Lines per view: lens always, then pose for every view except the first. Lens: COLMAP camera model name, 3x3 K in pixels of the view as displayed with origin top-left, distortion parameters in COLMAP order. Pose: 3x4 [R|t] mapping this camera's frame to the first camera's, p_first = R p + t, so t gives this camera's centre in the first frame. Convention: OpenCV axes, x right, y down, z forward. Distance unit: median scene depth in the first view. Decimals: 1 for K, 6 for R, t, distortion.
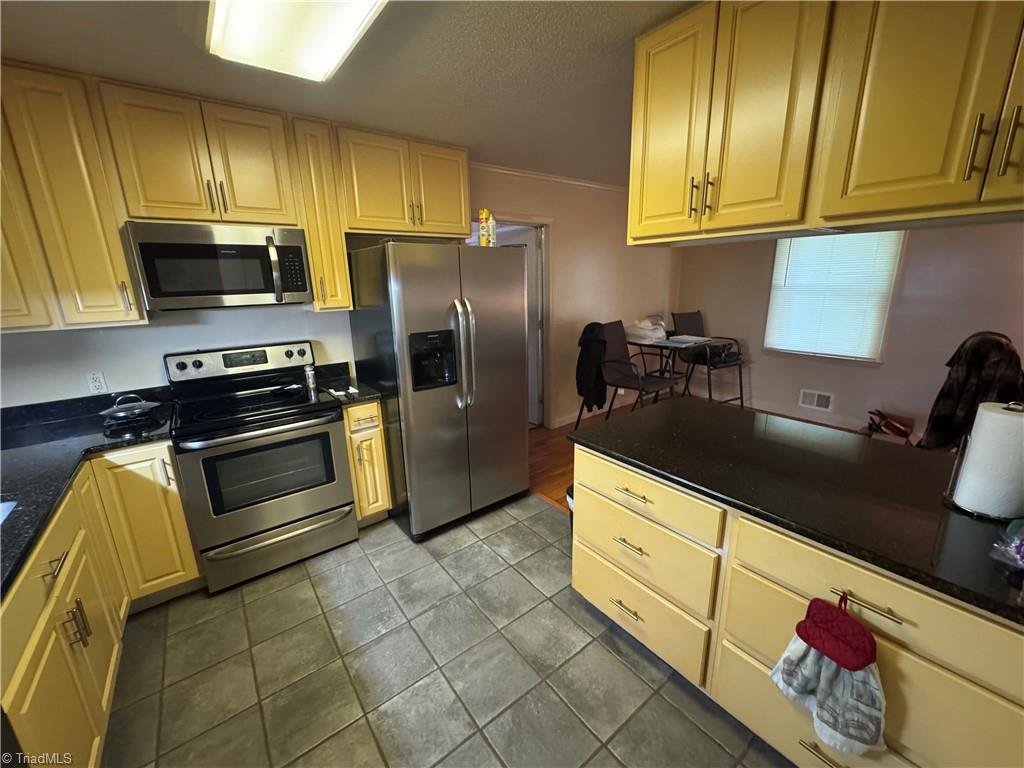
lens RADIAL K [[410.1, 0, 510.1], [0, 410.1, 385.1], [0, 0, 1]] dist [-0.002971, 0.000052]
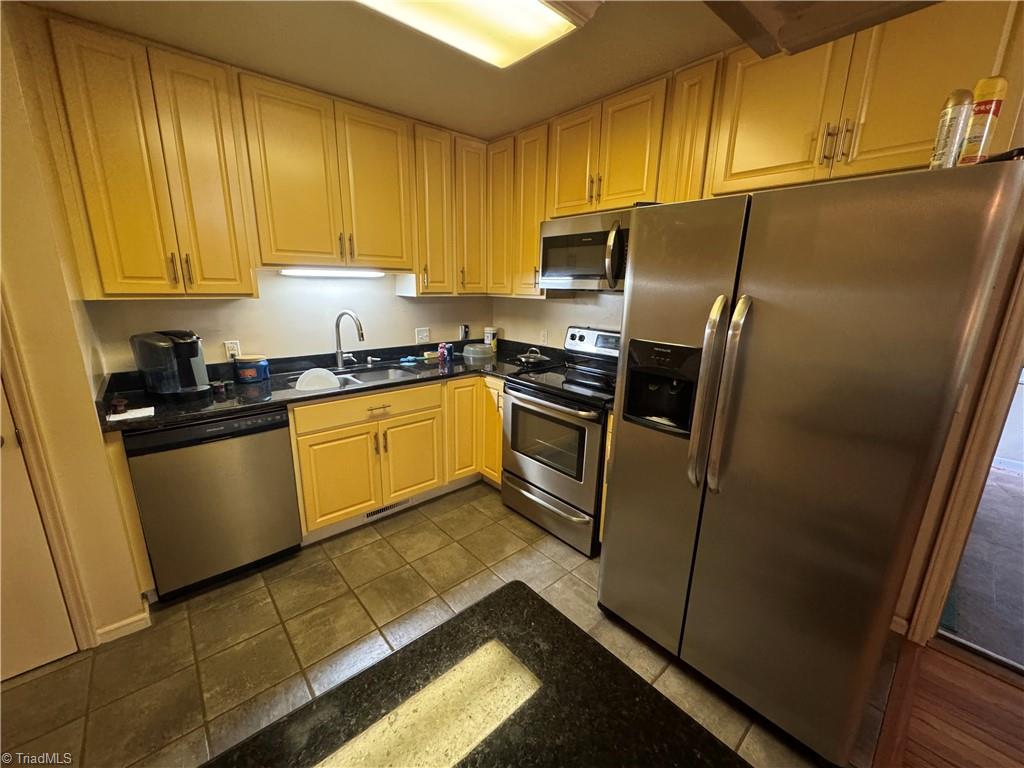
lens RADIAL K [[410.1, 0, 509.2], [0, 410.1, 383.1], [0, 0, 1]] dist [-0.002971, 0.000052]
pose [[0.068808, 0.261286, -0.962806, 0.428233], [-0.265700, 0.935035, 0.234761, -0.160371], [0.961597, 0.239664, 0.133762, 0.704329]]
